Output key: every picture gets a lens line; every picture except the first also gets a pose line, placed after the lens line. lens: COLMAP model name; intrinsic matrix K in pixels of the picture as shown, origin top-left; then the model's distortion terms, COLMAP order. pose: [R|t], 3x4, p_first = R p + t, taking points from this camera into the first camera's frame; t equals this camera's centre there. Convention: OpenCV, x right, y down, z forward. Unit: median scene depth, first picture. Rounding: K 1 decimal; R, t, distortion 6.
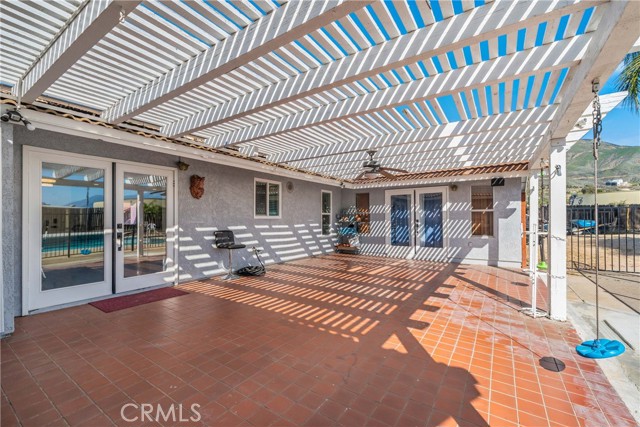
lens RADIAL K [[279.3, 0, 337.3], [0, 279.3, 214.0], [0, 0, 1]] dist [-0.000015, 0.000008]
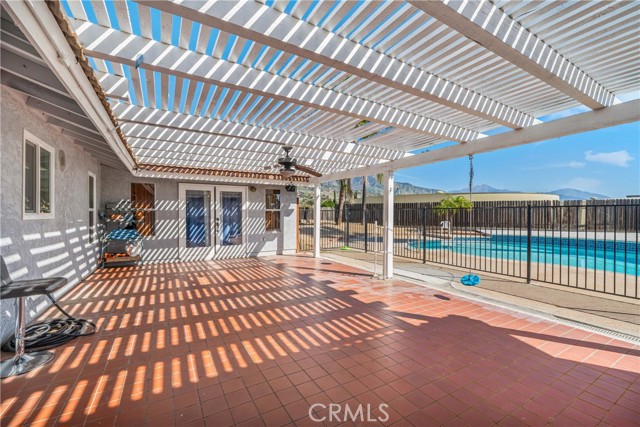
lens RADIAL K [[253.7, 0, 325.5], [0, 253.7, 214.9], [0, 0, 1]] dist [-0.000096, 0.000652]
pose [[0.463439, 0.002356, 0.886126, -0.341394], [-0.017377, 0.999828, 0.006430, -0.002653], [-0.885958, -0.018378, 0.463401, 0.287966]]
